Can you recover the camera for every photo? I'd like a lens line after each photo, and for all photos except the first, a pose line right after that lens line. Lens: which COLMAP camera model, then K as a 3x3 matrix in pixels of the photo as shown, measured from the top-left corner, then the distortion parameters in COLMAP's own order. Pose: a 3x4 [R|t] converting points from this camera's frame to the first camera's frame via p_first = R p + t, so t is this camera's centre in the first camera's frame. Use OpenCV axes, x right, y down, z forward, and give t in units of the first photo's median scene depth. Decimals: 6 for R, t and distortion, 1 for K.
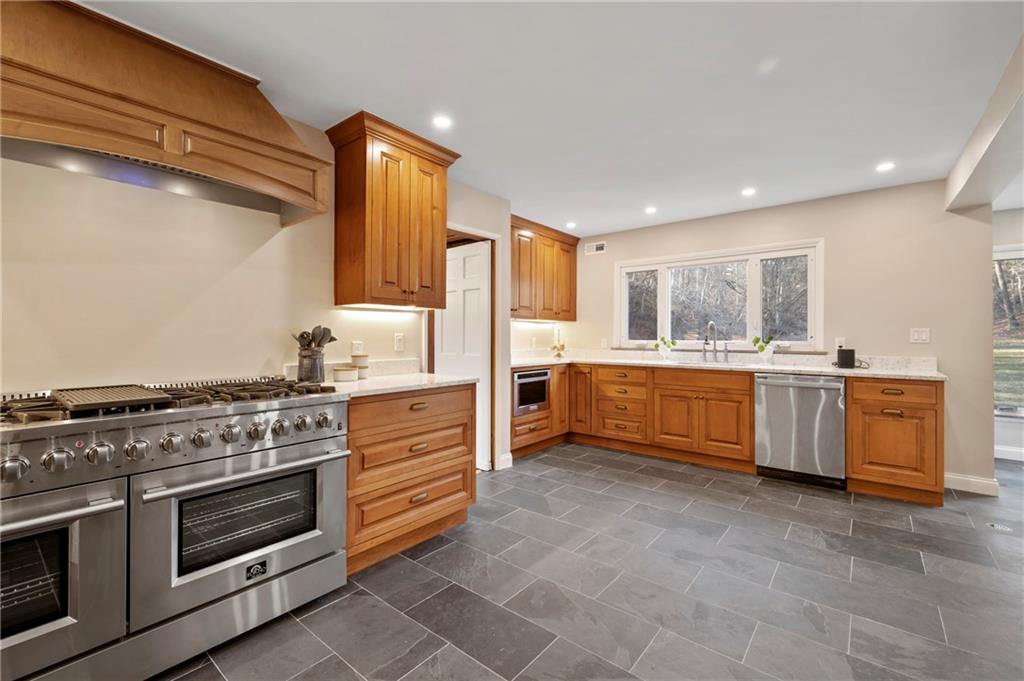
lens RADIAL K [[434.9, 0, 515.1], [0, 434.9, 339.5], [0, 0, 1]] dist [-0.000218, -0.000089]
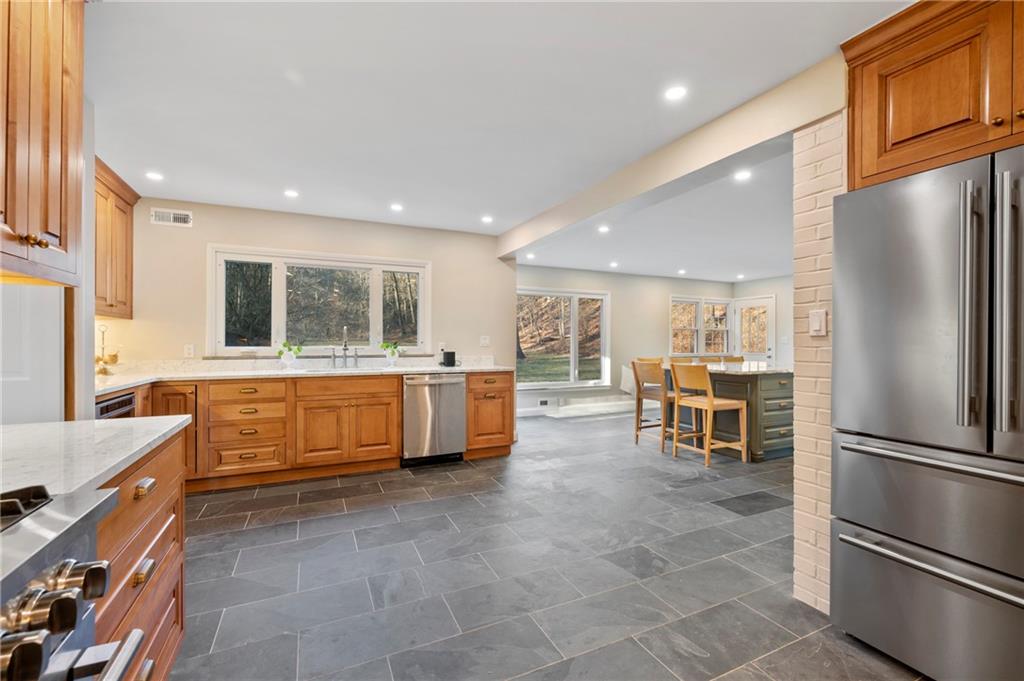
lens RADIAL K [[435.0, 0, 511.7], [0, 435.0, 346.3], [0, 0, 1]] dist [0.000470, 0.000119]
pose [[0.433896, -0.010580, 0.900901, -0.309783], [0.005649, 0.999943, 0.009023, -0.003964], [-0.900945, 0.001174, 0.433931, 0.273169]]
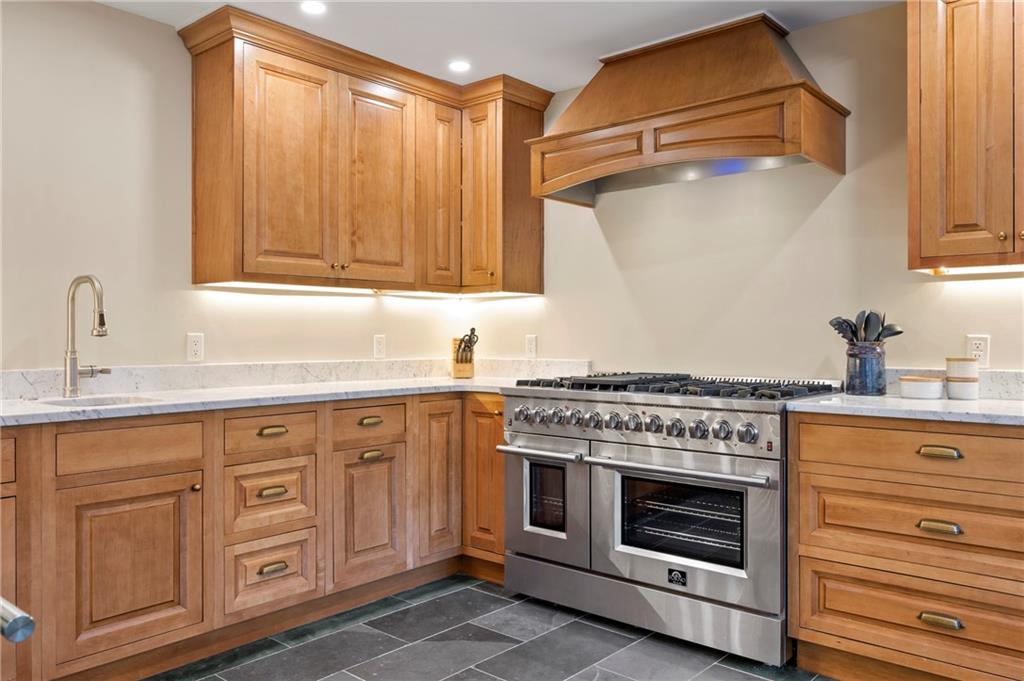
lens RADIAL K [[767.9, 0, 512.0], [0, 767.9, 340.5], [0, 0, 1]] dist [0.002236, 0.001444]
pose [[-0.034025, -0.000815, -0.999421, 0.486611], [-0.008668, 0.999962, -0.000520, 0.013422], [0.999383, 0.008646, -0.034031, 0.322274]]
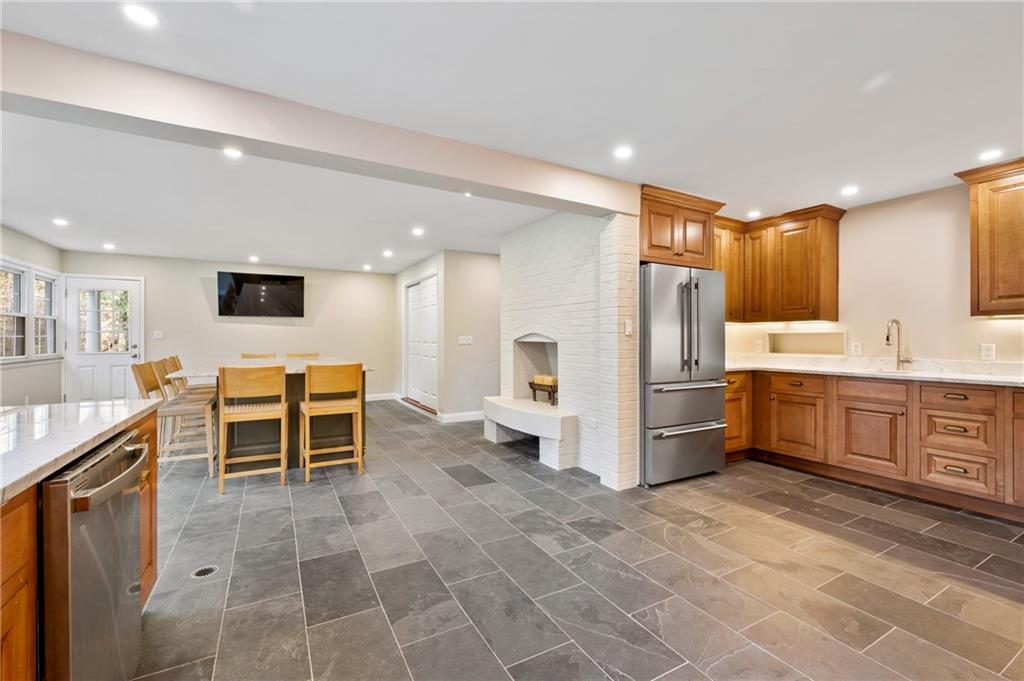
lens RADIAL K [[434.9, 0, 515.1], [0, 434.9, 339.5], [0, 0, 1]] dist [-0.000218, -0.000089]
pose [[-0.929625, -0.005671, 0.368464, 0.200658], [-0.001464, 0.999930, 0.011699, -0.010429], [-0.368505, 0.010336, -0.929568, 1.121781]]
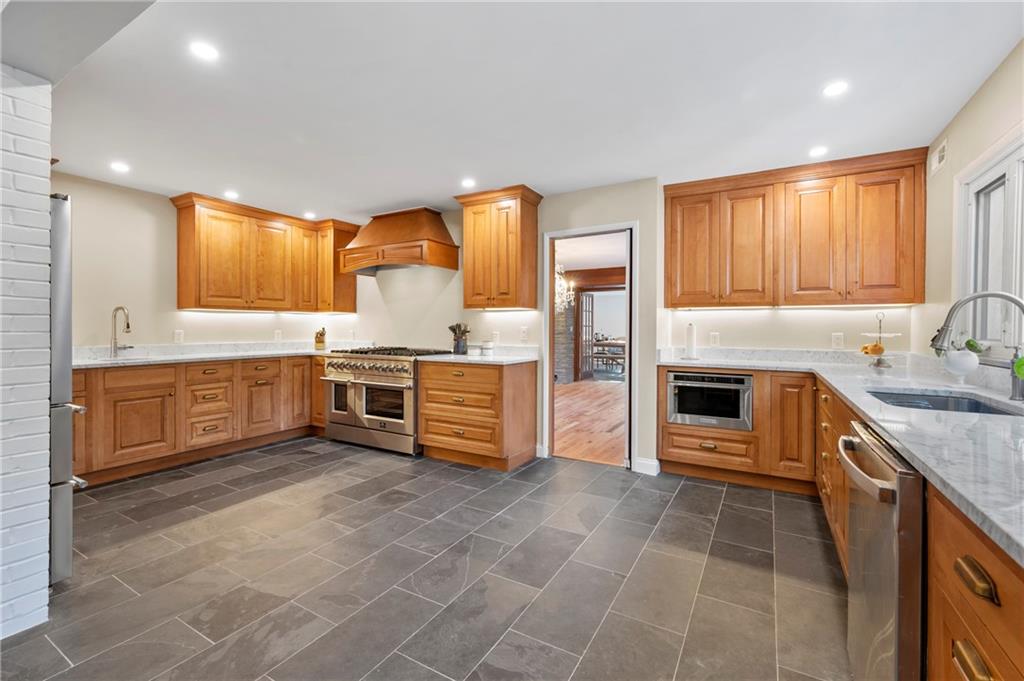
lens RADIAL K [[437.8, 0, 514.2], [0, 437.8, 330.3], [0, 0, 1]] dist [-0.000555, -0.000137]
pose [[0.157289, 0.002382, -0.987550, 0.886022], [-0.011153, 0.999938, 0.000636, -0.003101], [0.987490, 0.010914, 0.157306, 0.614510]]
